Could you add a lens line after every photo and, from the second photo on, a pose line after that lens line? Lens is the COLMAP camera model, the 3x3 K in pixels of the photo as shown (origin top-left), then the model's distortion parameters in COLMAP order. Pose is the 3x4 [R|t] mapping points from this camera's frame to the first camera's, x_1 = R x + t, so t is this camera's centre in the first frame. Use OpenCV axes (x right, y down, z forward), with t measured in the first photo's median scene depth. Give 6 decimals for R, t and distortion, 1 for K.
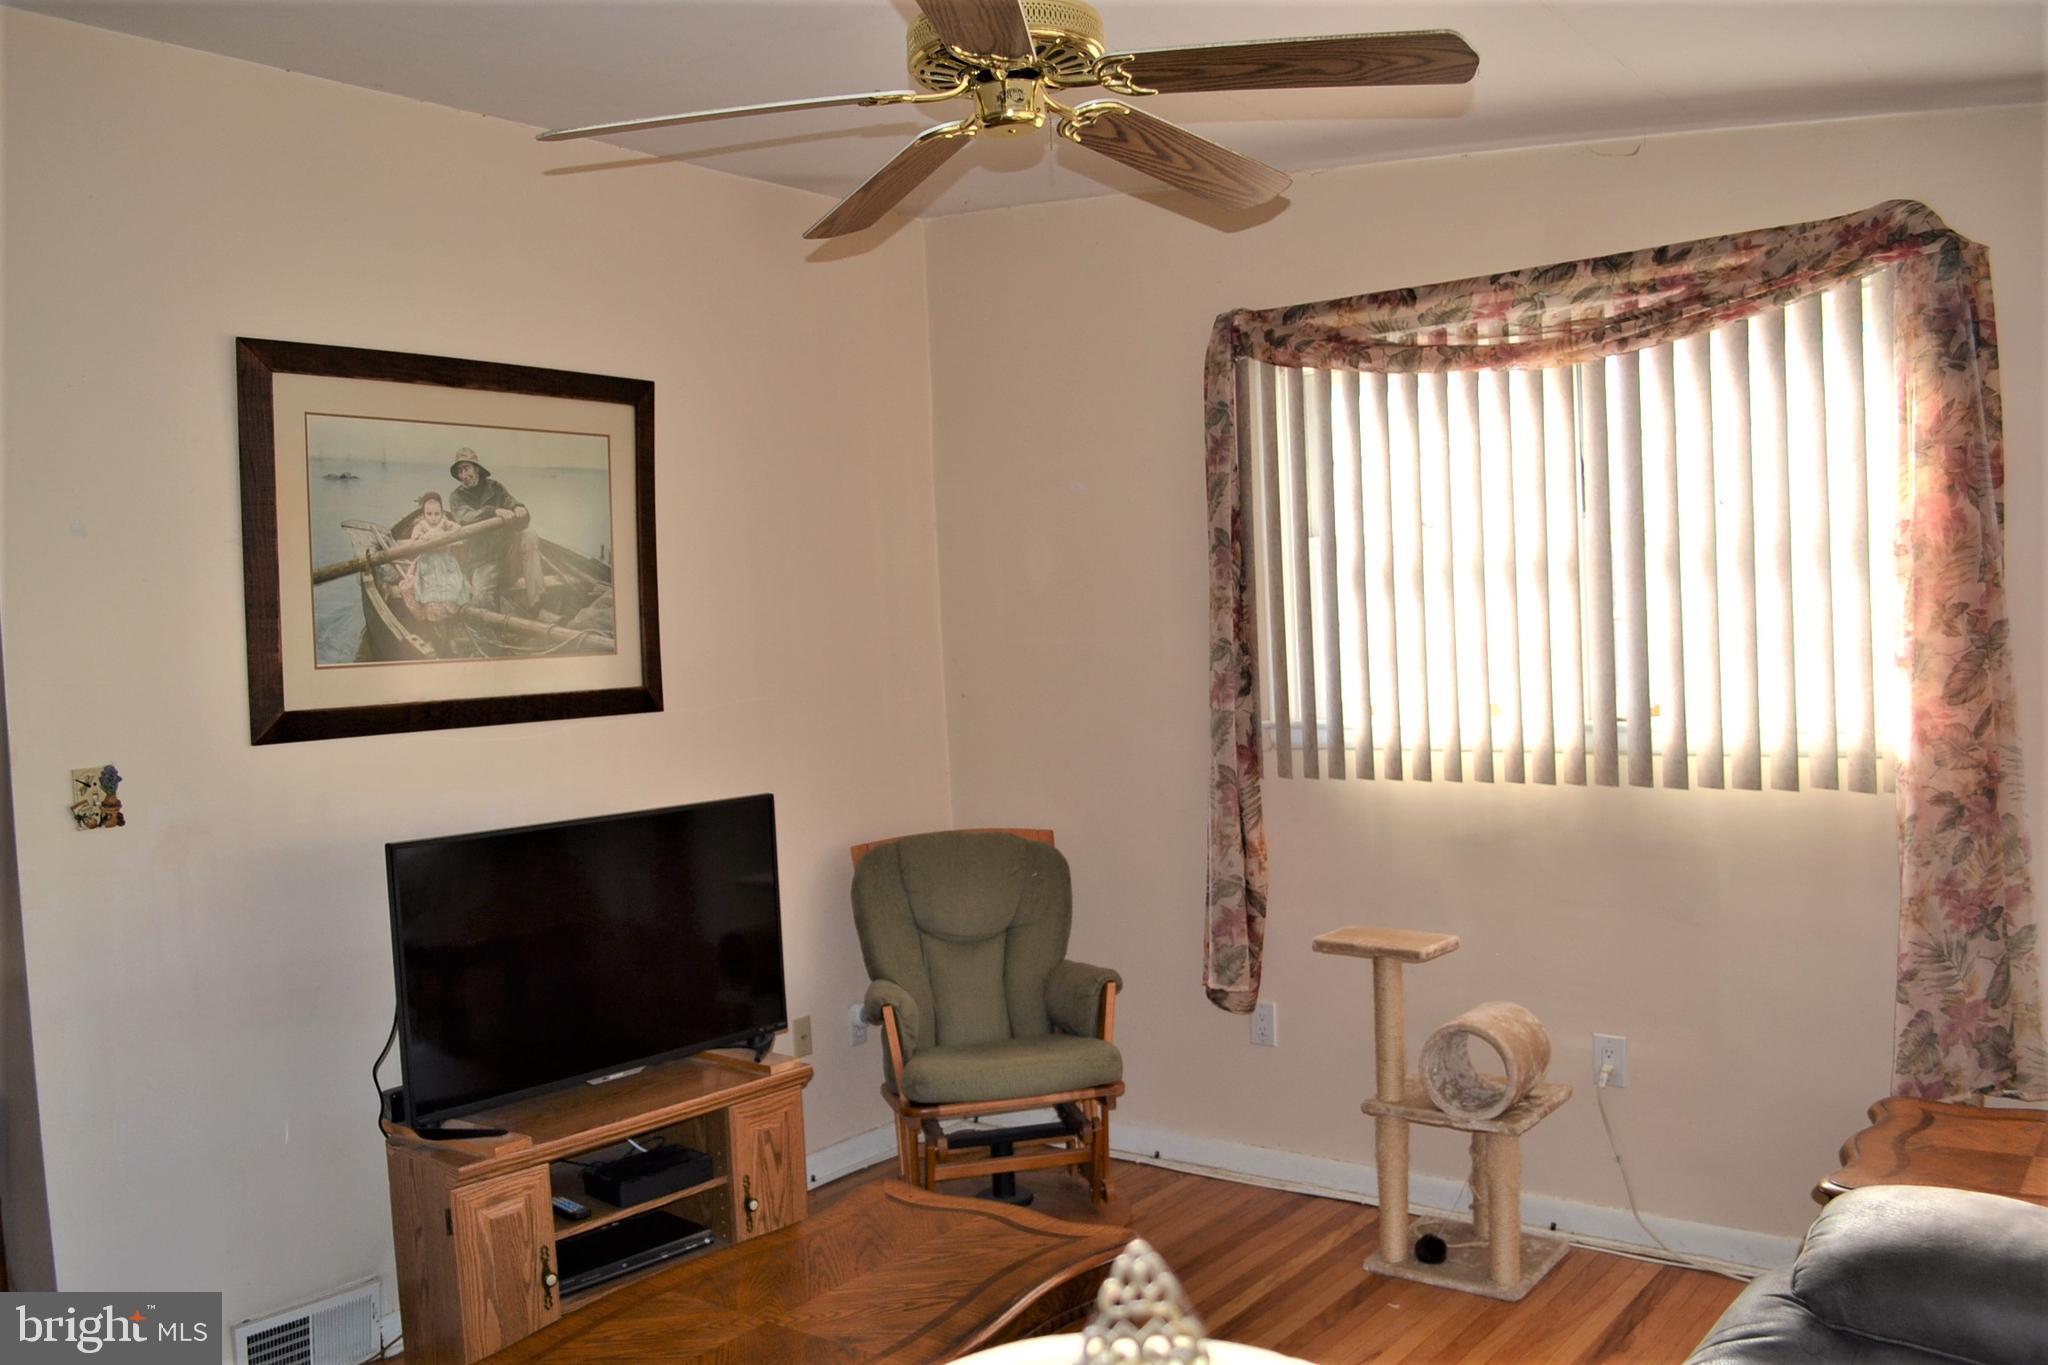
lens RADIAL K [[1630.7, 0, 1018.6], [0, 1630.7, 688.6], [0, 0, 1]] dist [-0.084932, 0.013010]
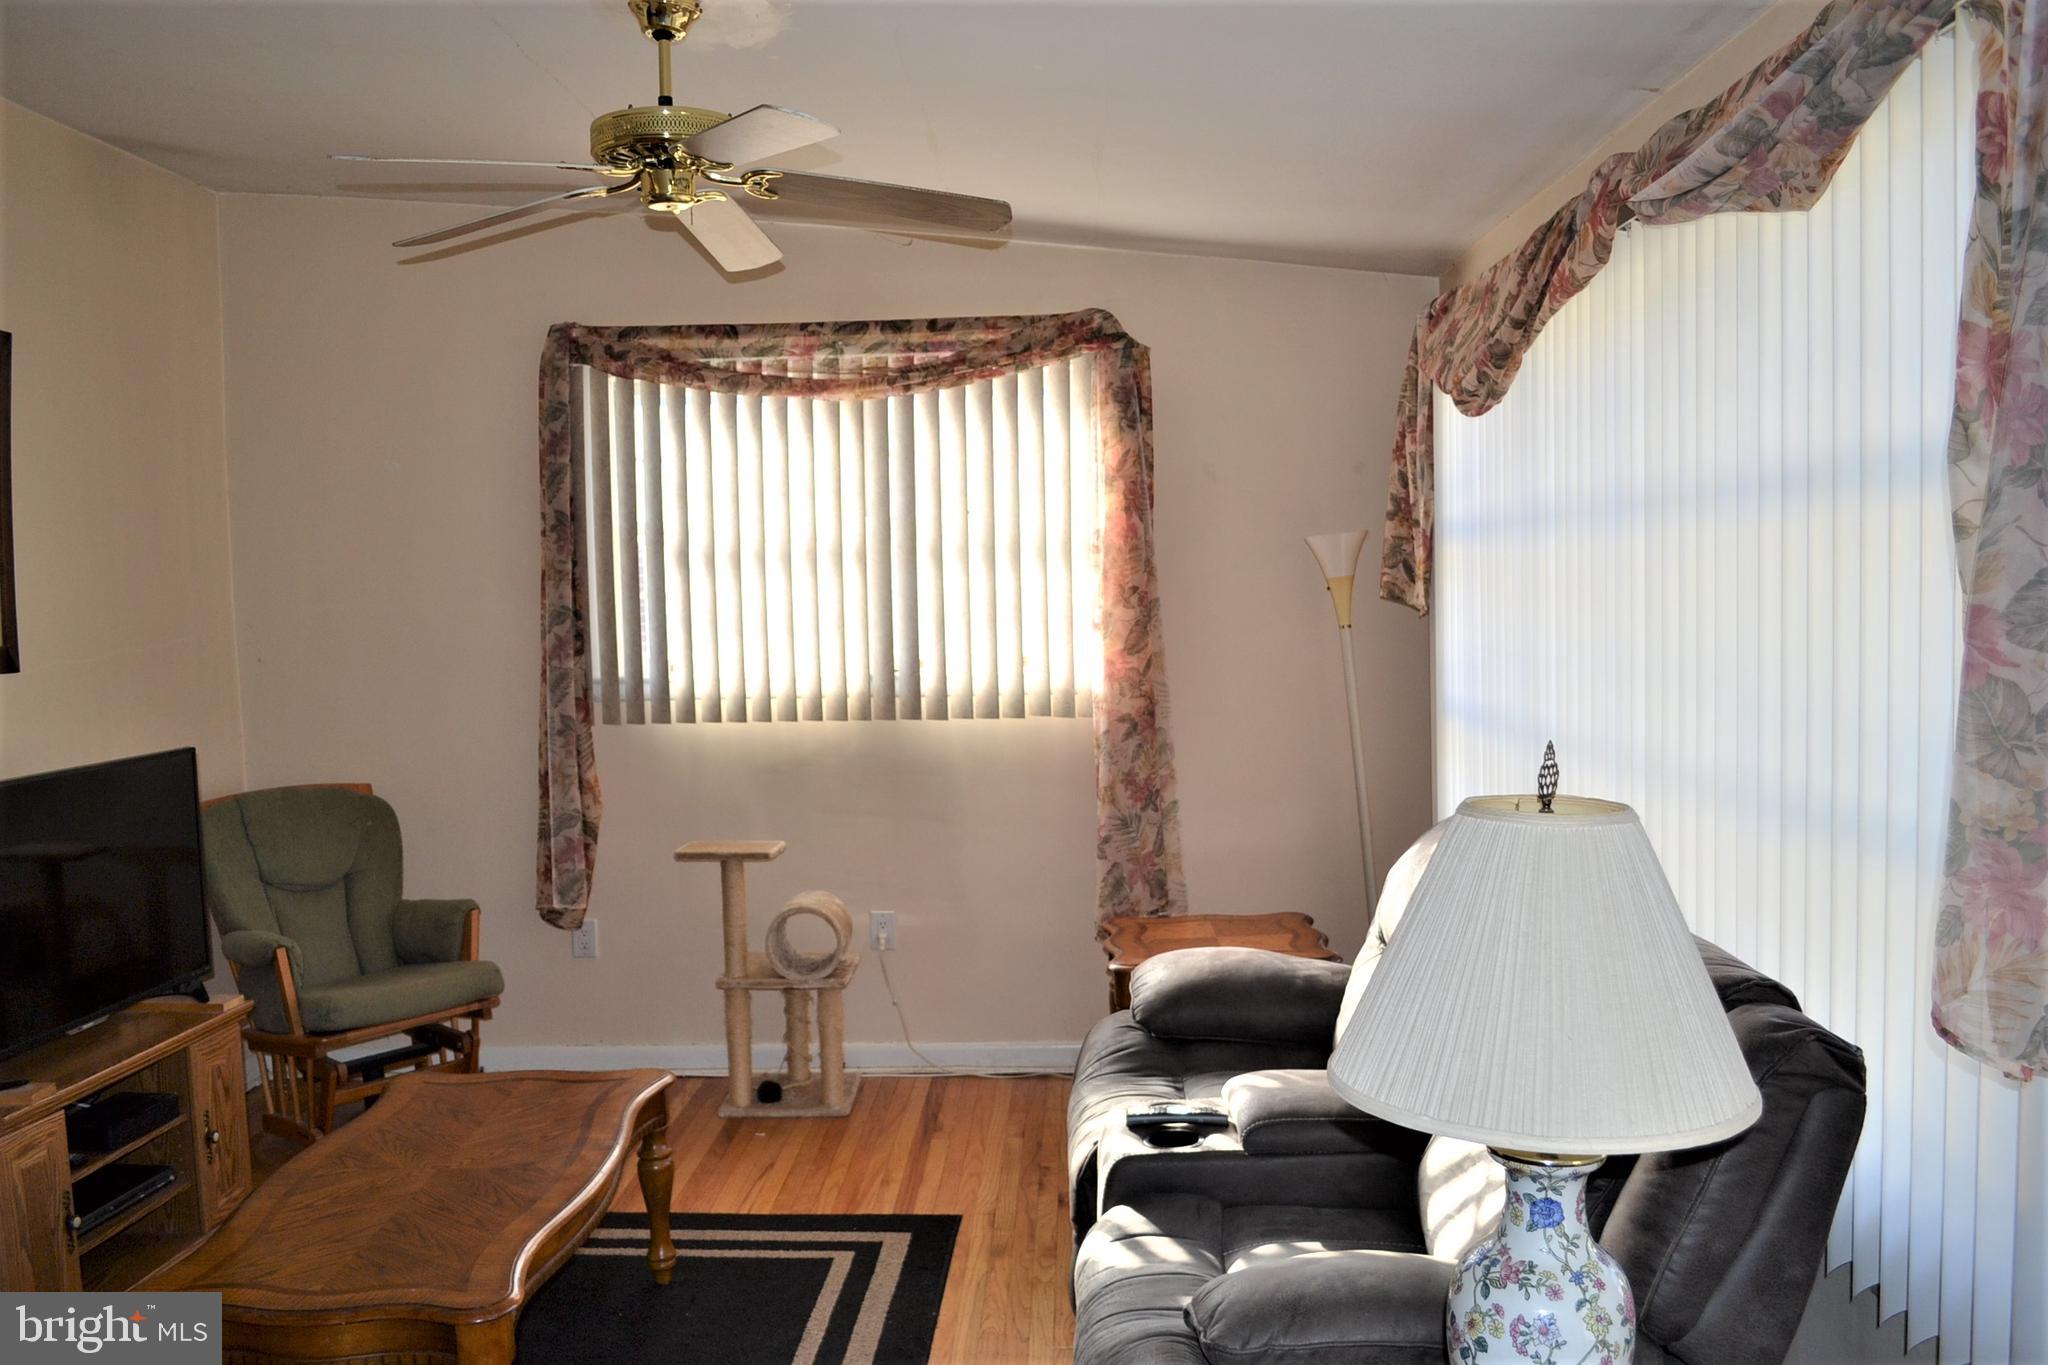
lens RADIAL K [[1630.7, 0, 1019.5], [0, 1630.7, 685.7], [0, 0, 1]] dist [-0.084932, 0.013010]
pose [[0.799192, -0.012106, 0.600954, -0.353862], [0.008086, 0.999923, 0.009391, 0.020511], [-0.601022, -0.002646, 0.799228, -0.135958]]
